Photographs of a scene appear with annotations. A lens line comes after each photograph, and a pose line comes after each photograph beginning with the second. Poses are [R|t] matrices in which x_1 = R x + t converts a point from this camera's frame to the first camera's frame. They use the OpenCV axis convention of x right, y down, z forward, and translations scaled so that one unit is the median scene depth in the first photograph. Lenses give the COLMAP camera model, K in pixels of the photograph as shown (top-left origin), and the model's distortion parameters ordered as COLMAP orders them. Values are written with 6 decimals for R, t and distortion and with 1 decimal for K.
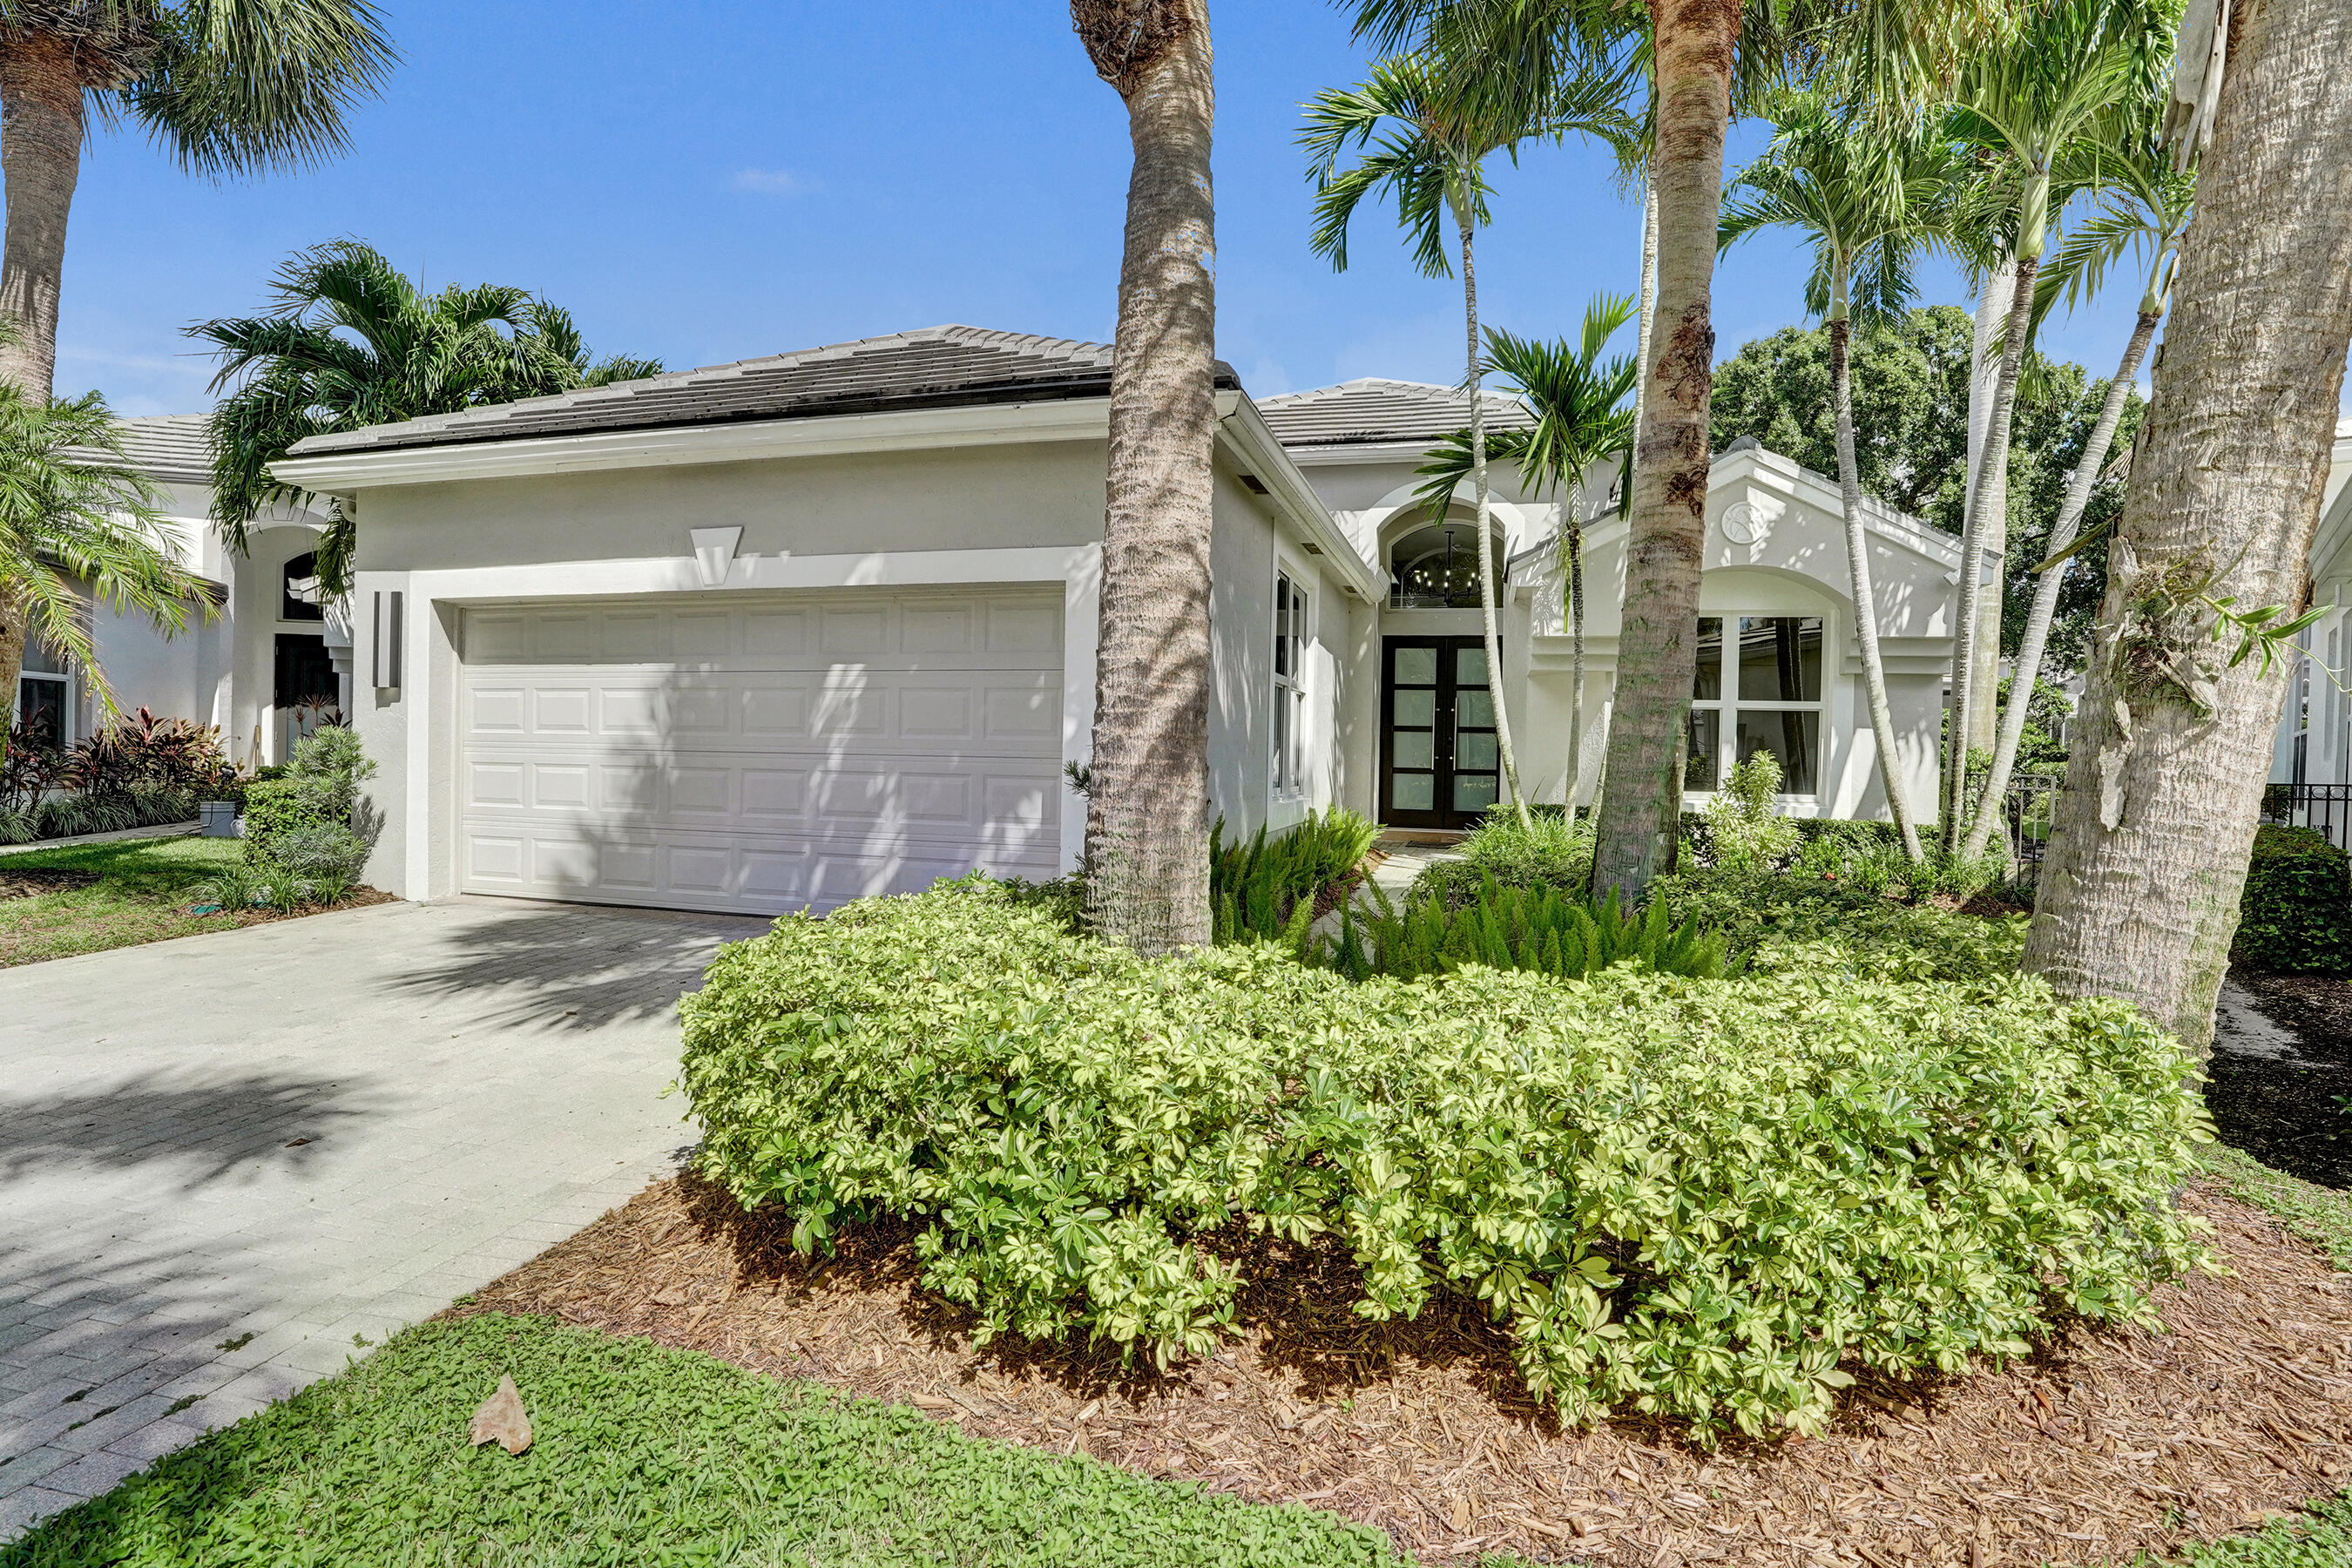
lens RADIAL K [[1167.6, 0, 1167.7], [0, 1167.6, 780.5], [0, 0, 1]] dist [-0.082772, 0.038534]
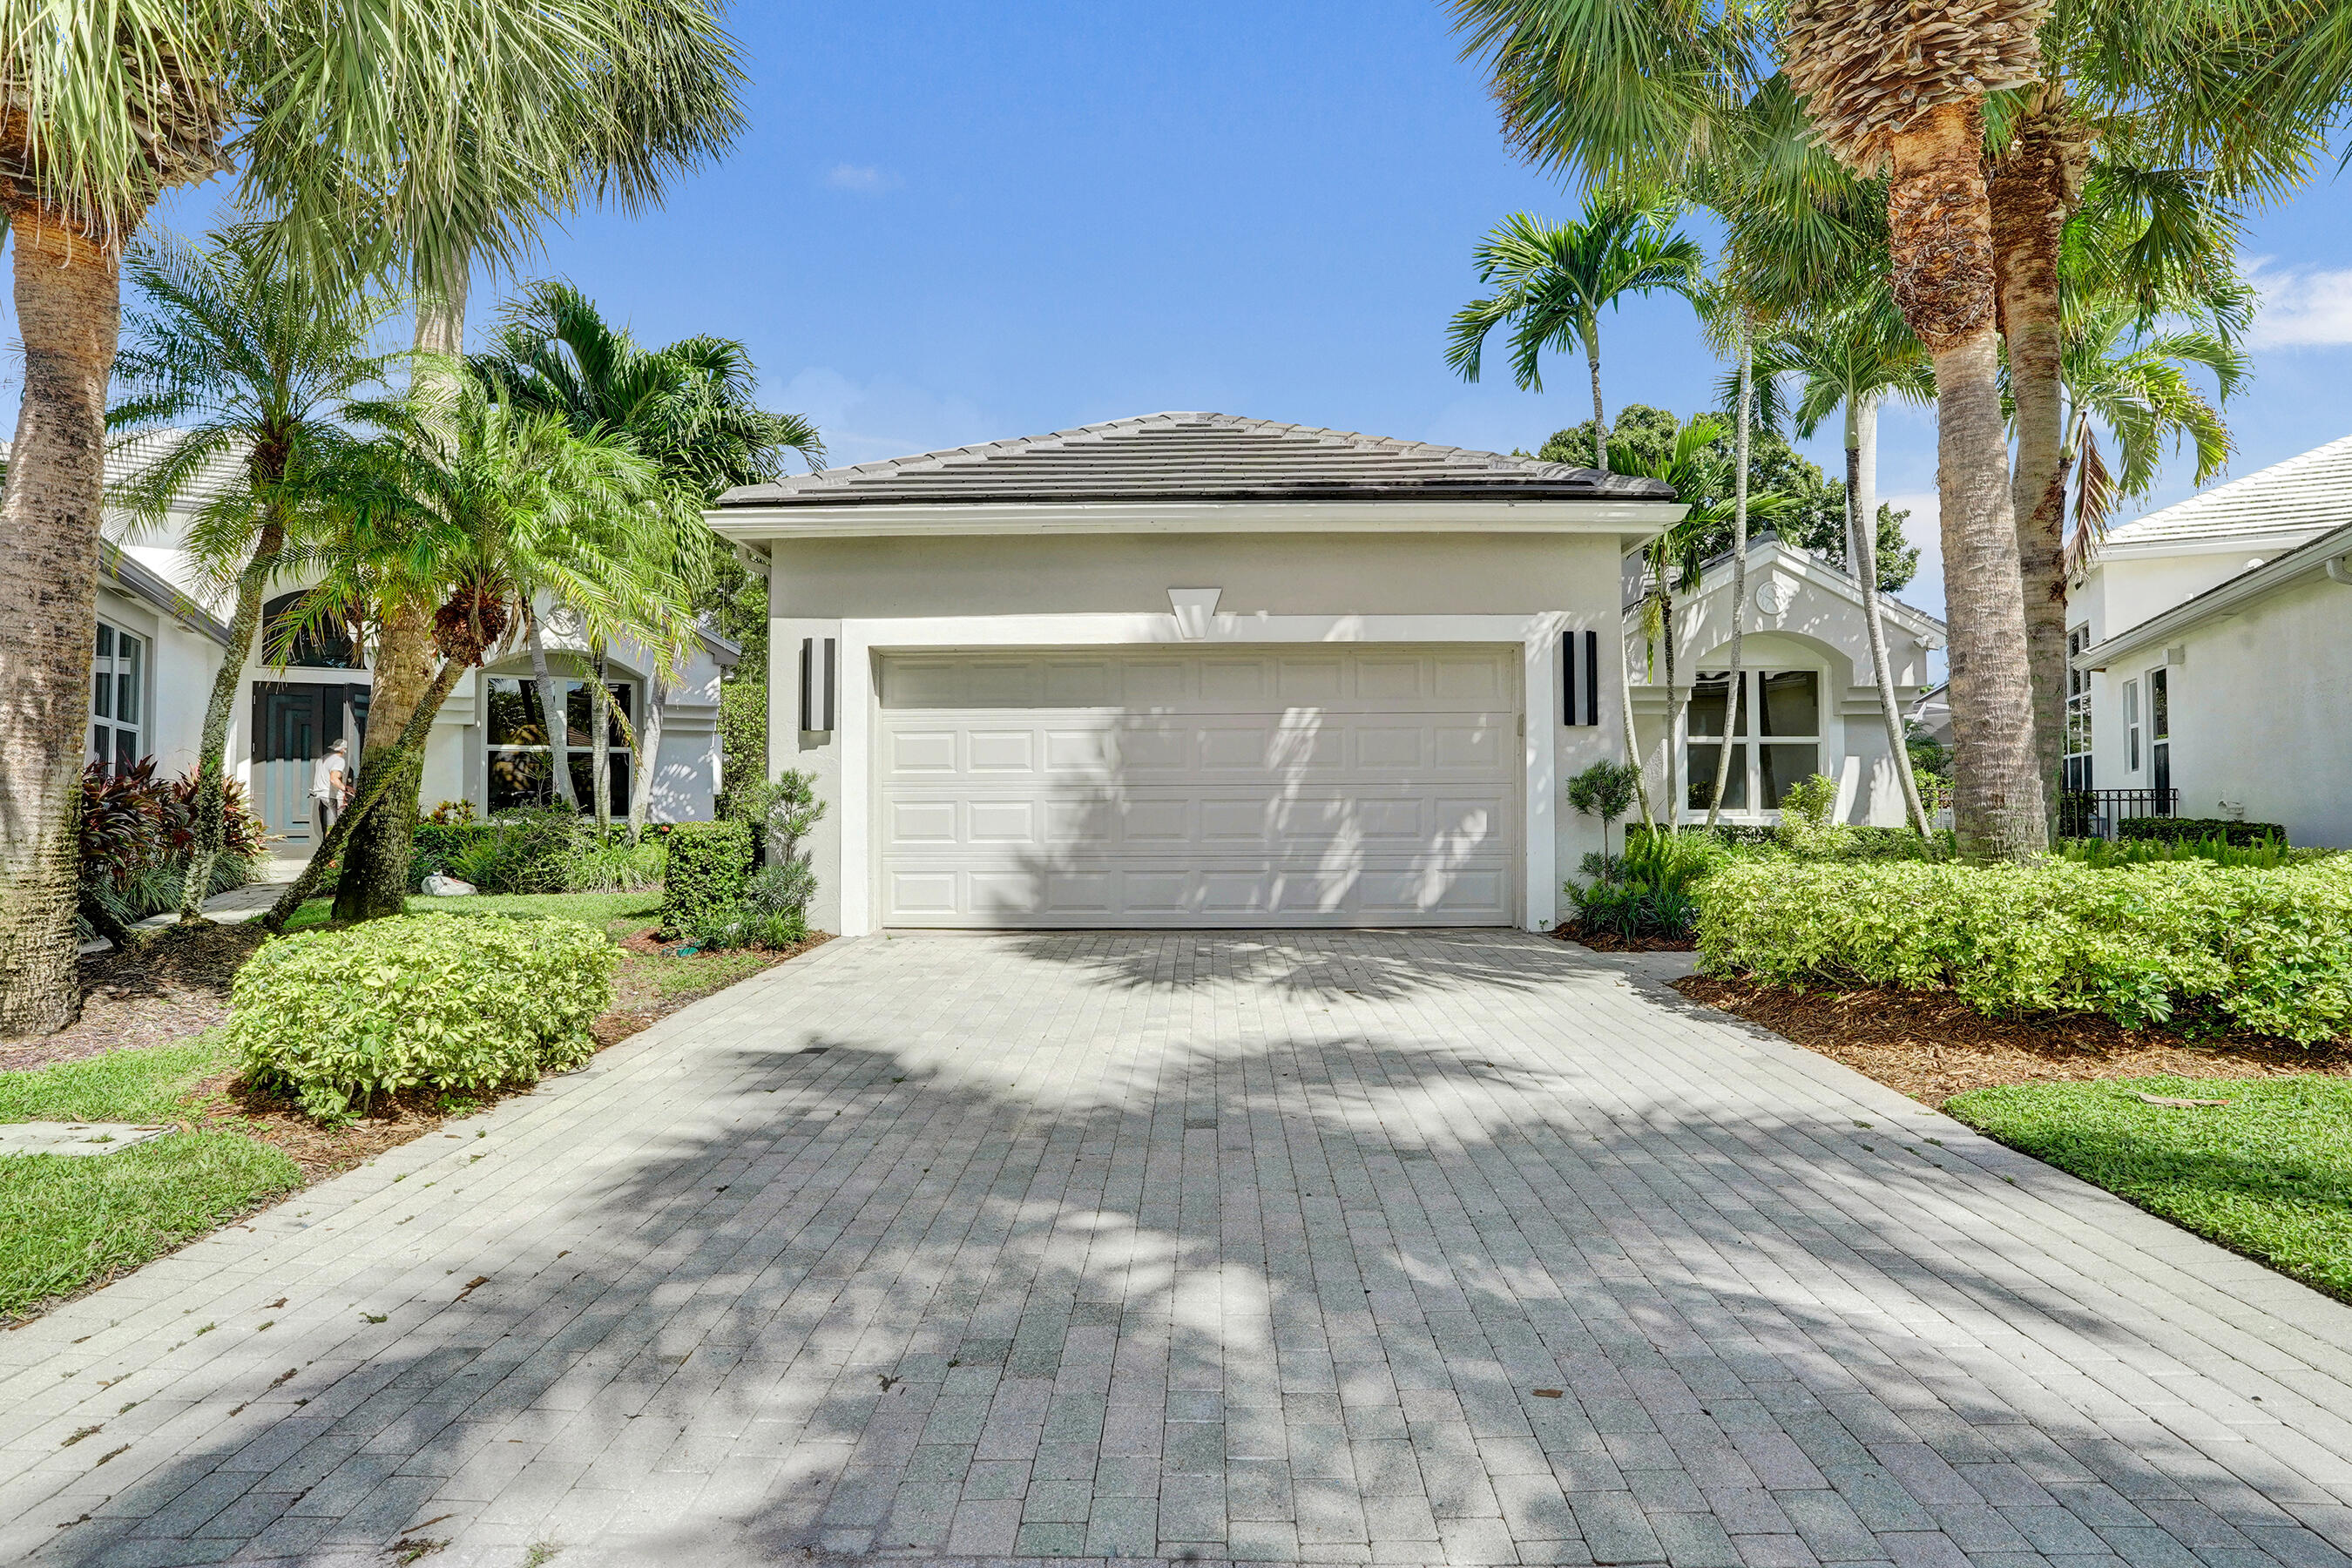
lens RADIAL K [[1167.6, 0, 1167.7], [0, 1167.6, 780.5], [0, 0, 1]] dist [-0.082772, 0.038534]
pose [[0.970853, -0.018737, 0.238944, -0.652178], [0.029146, 0.998770, -0.040107, 0.015972], [-0.237898, 0.045902, 0.970205, -0.105737]]
